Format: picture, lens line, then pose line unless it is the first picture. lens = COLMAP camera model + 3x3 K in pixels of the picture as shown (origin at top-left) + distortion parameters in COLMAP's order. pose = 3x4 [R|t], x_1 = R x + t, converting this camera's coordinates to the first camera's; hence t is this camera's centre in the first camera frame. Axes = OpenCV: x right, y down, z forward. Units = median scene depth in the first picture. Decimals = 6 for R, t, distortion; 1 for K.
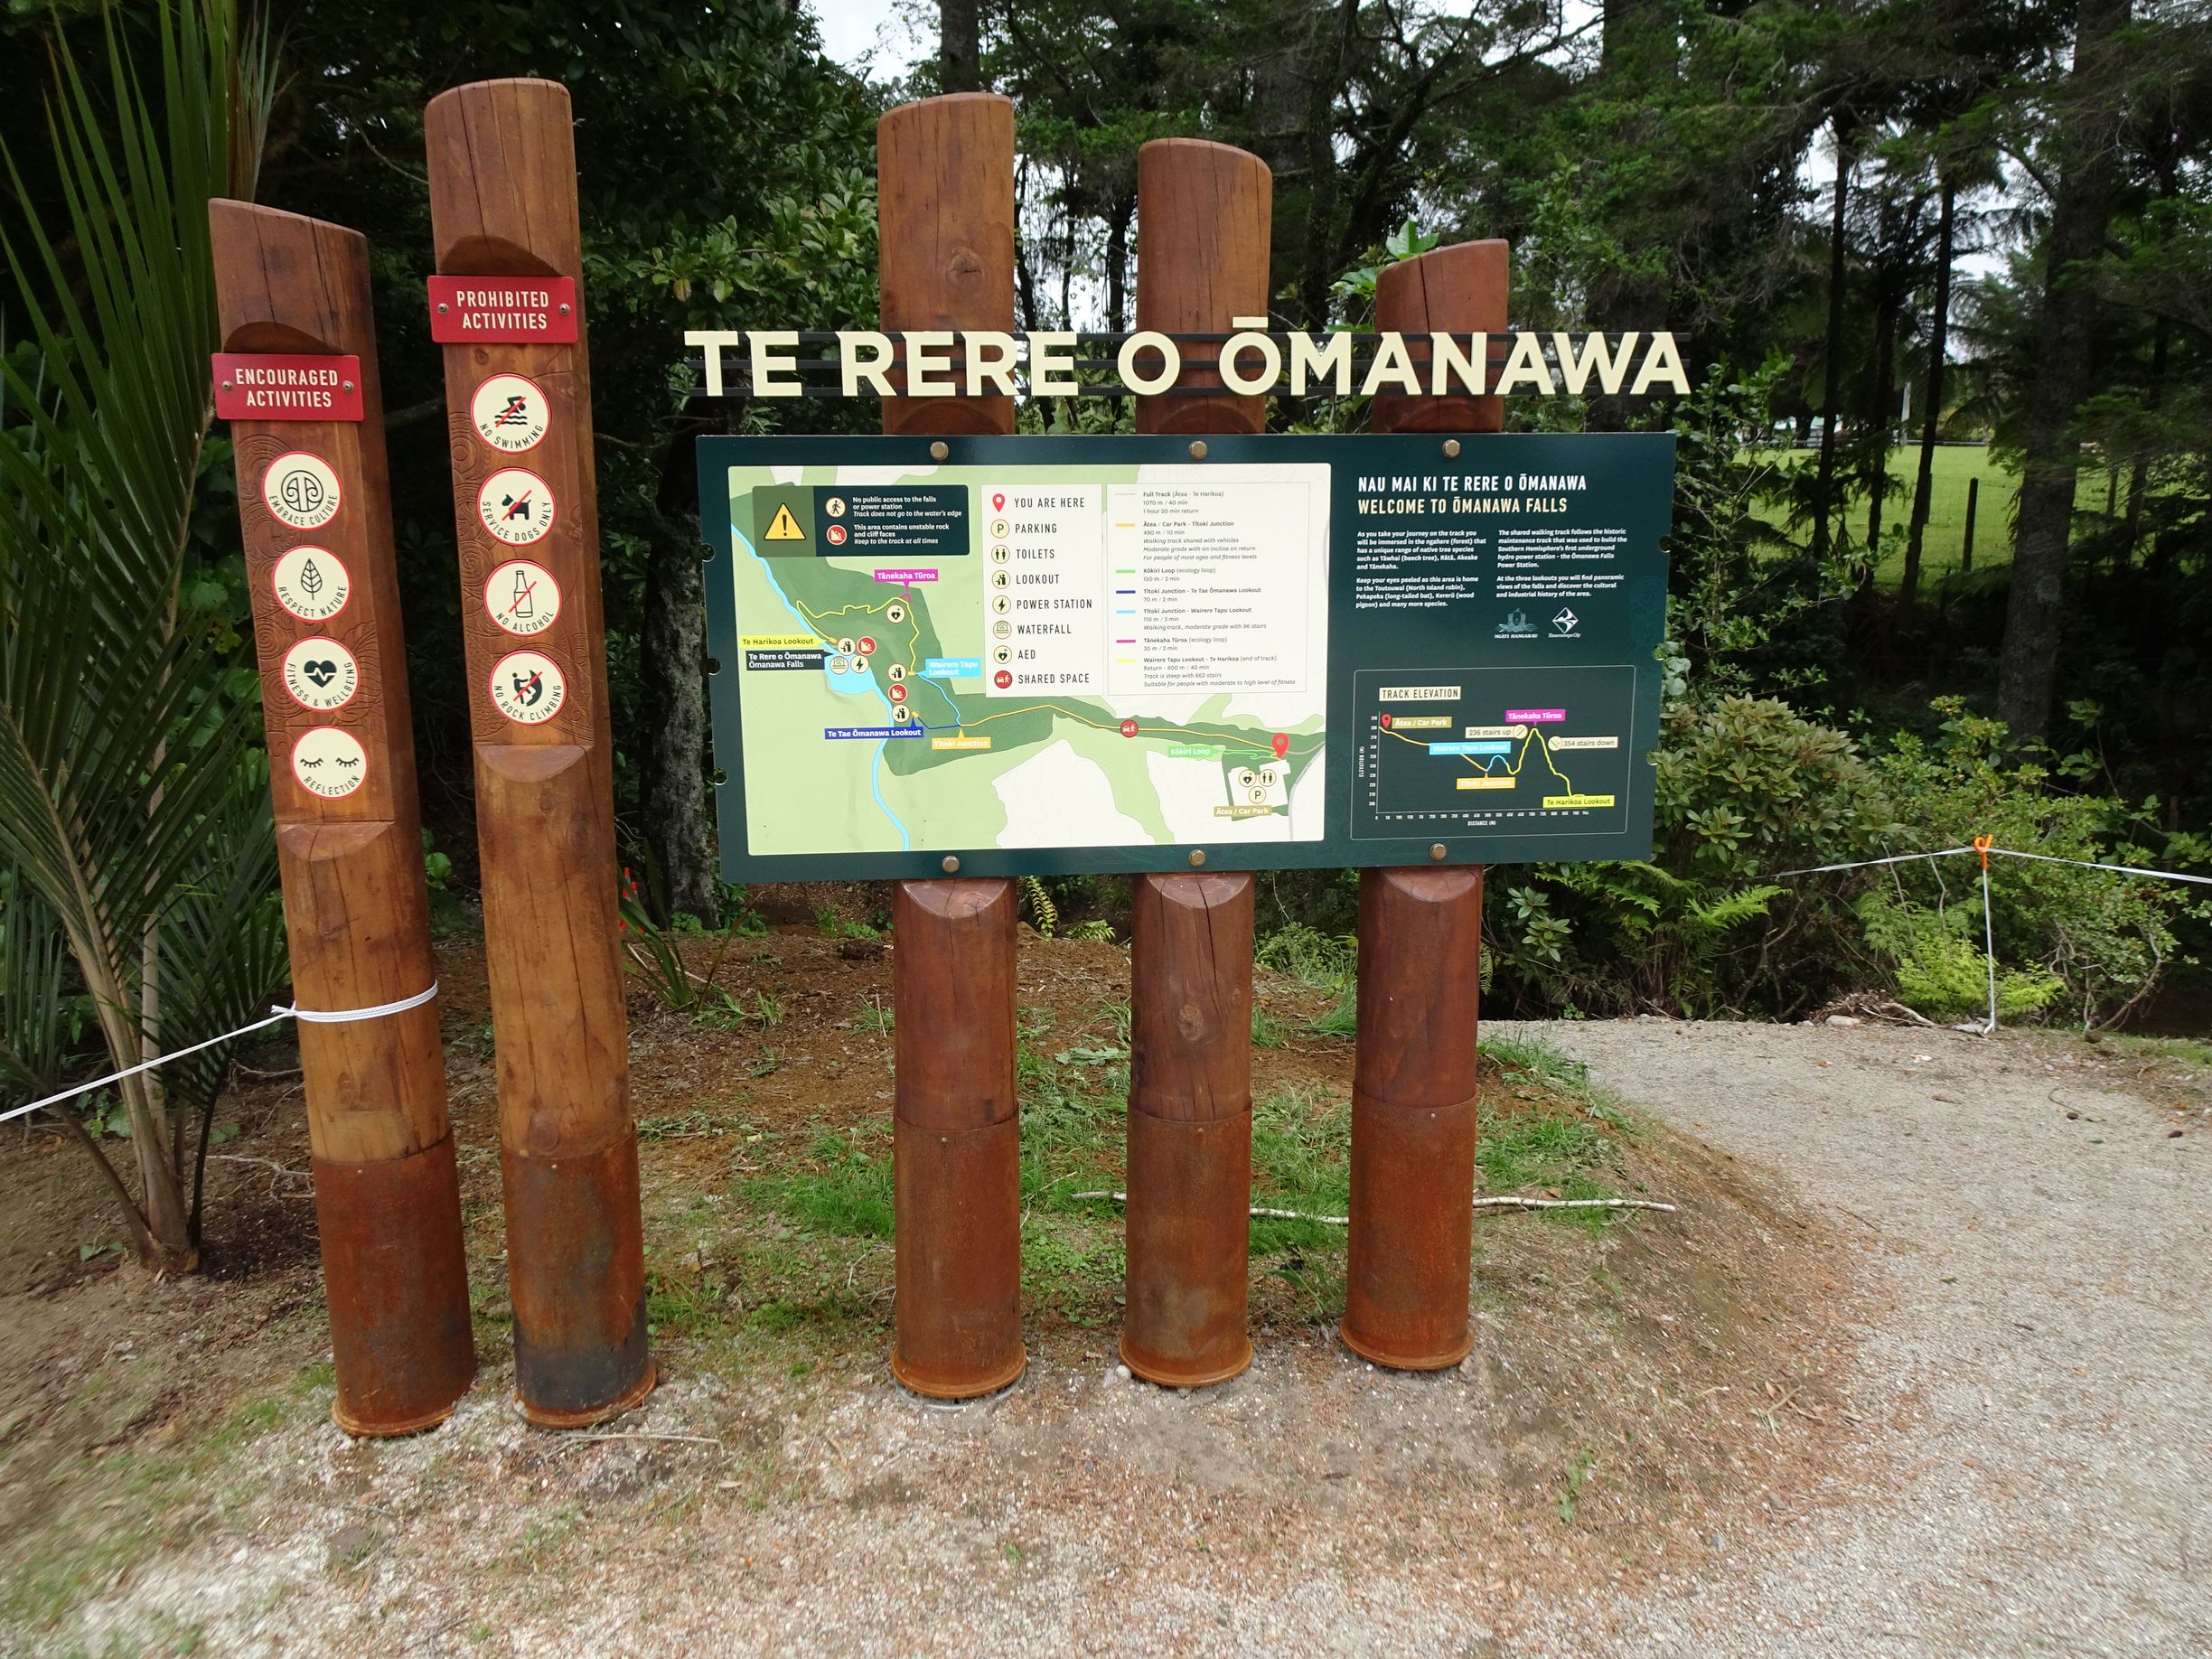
lens RADIAL K [[1556.9, 0, 1107.4], [0, 1556.9, 831.3], [0, 0, 1]] dist [-0.000394, -0.000621]
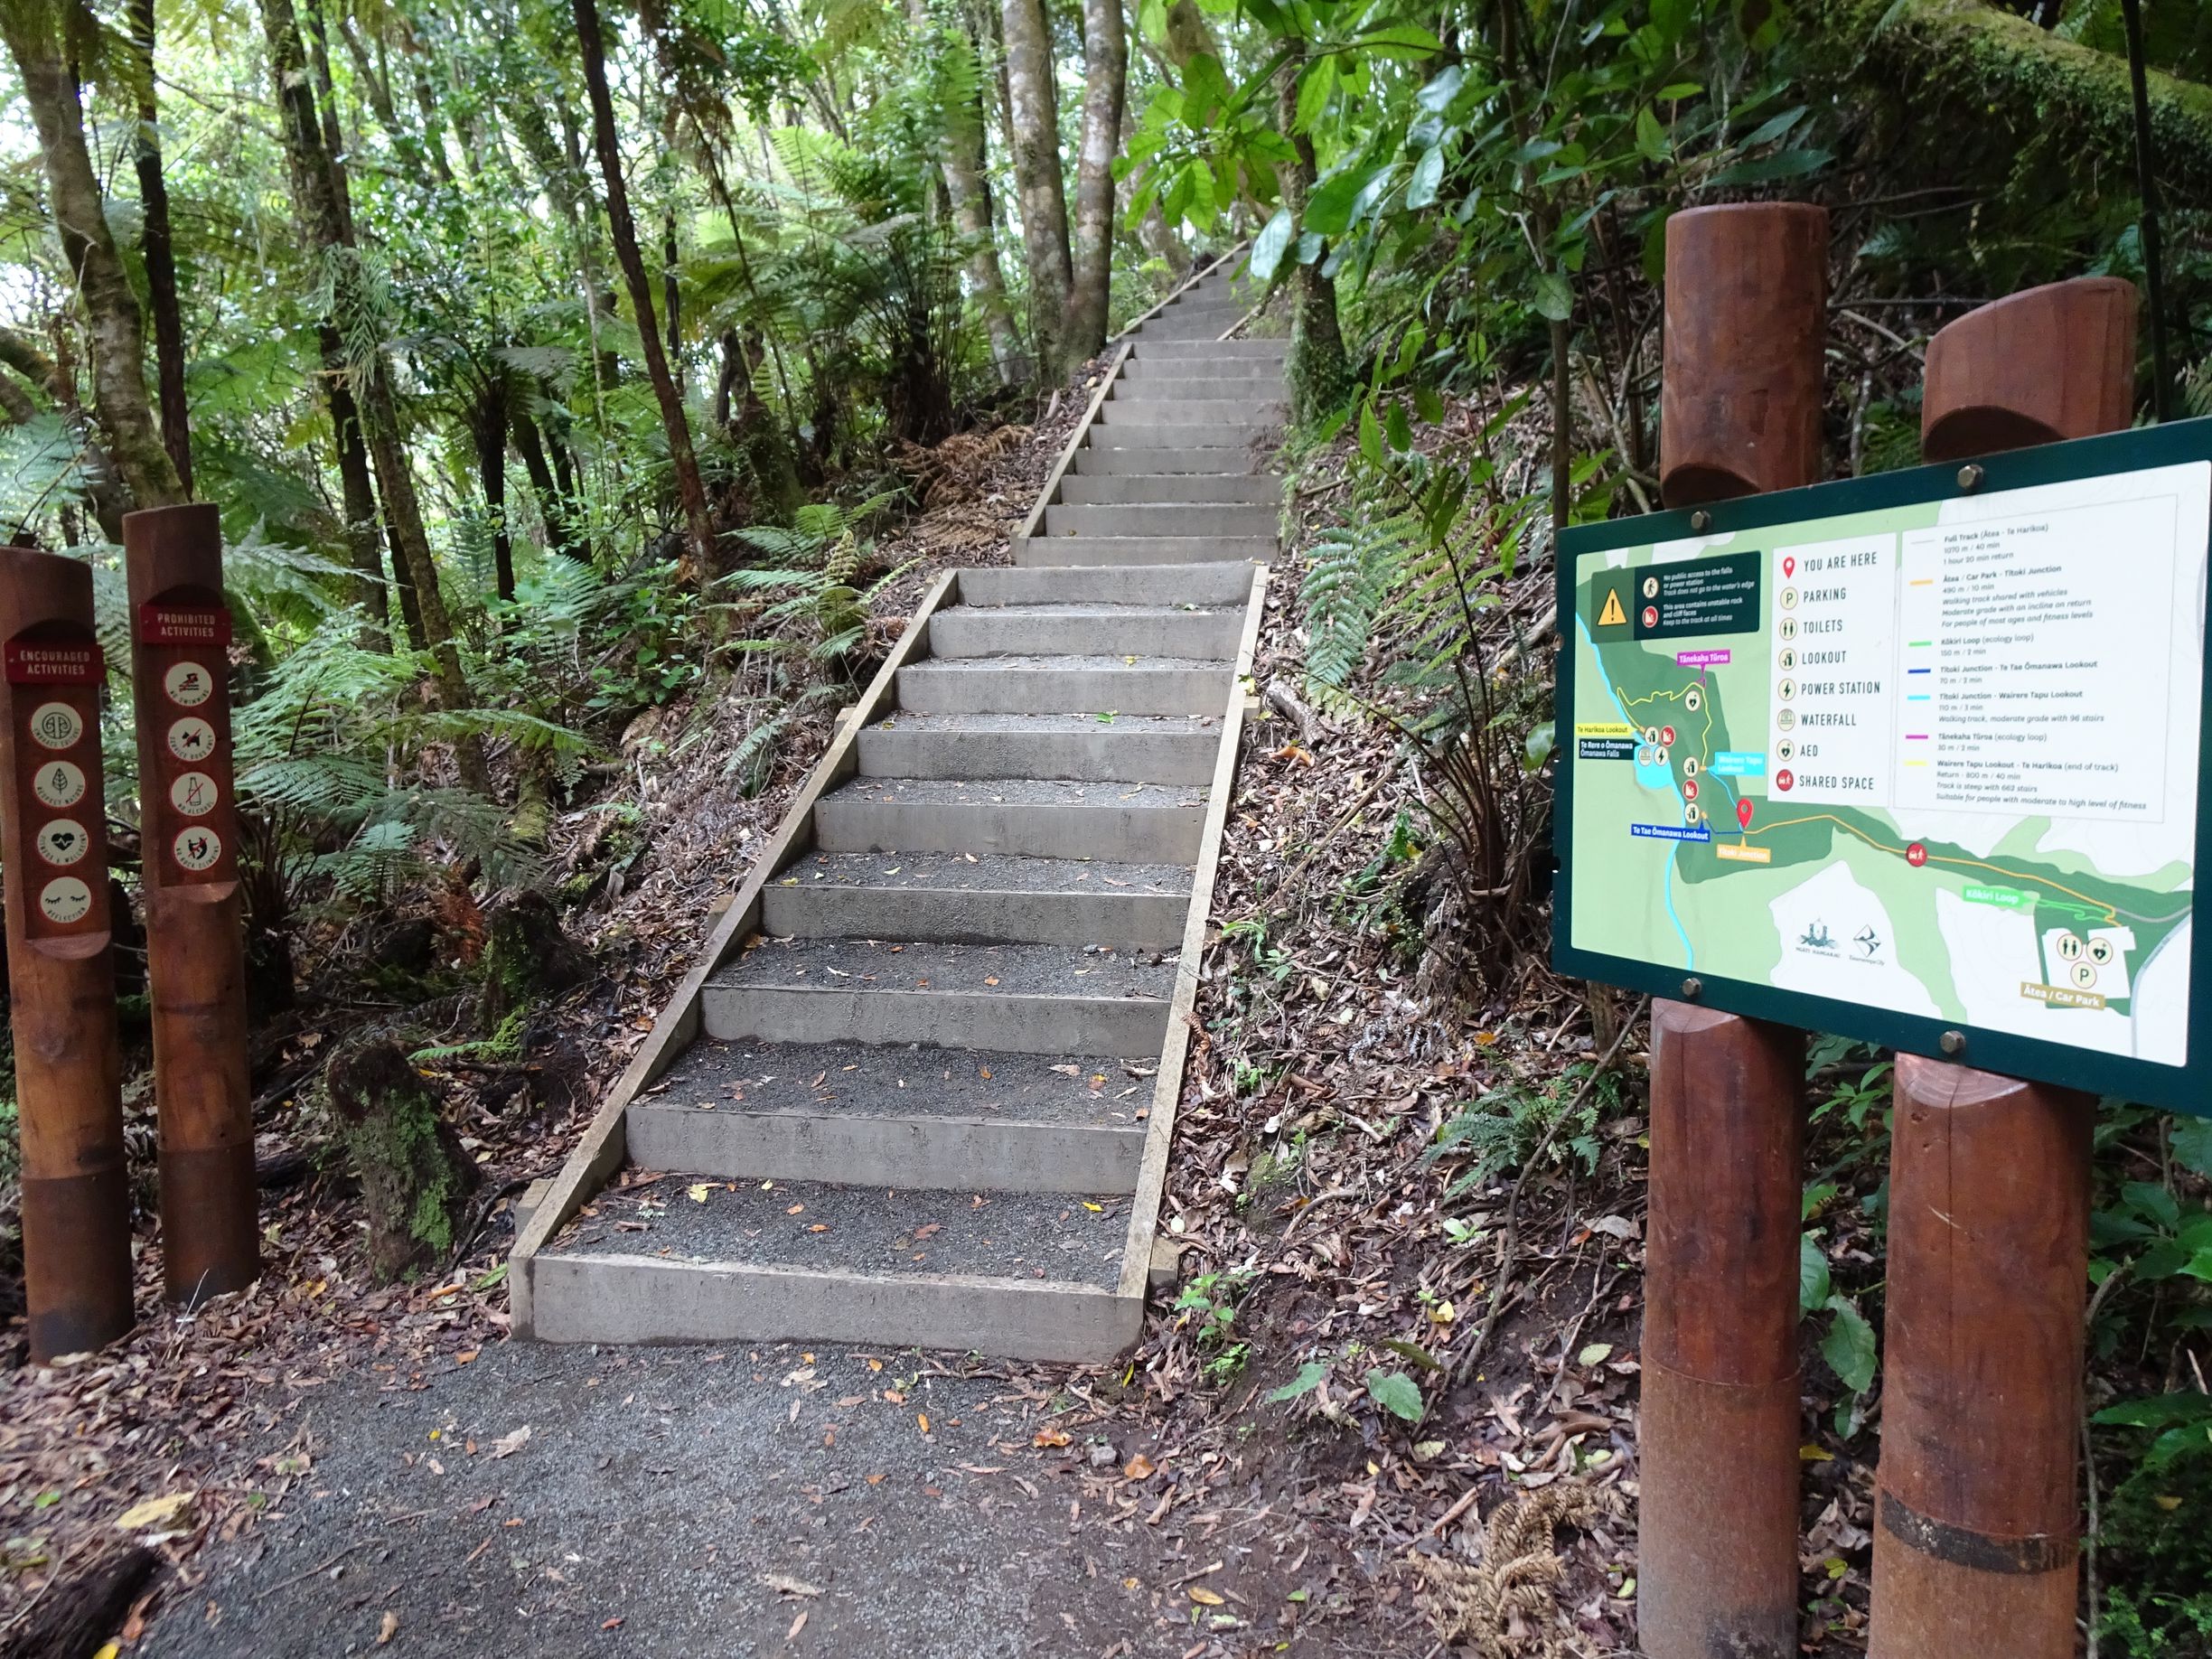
lens RADIAL K [[1556.9, 0, 1106.6], [0, 1556.9, 831.4], [0, 0, 1]] dist [-0.000394, -0.000621]
pose [[0.305015, 0.073227, -0.949528, 0.611925], [-0.173545, 0.984619, 0.020185, -0.025708], [0.936402, 0.158629, 0.313031, 0.416563]]
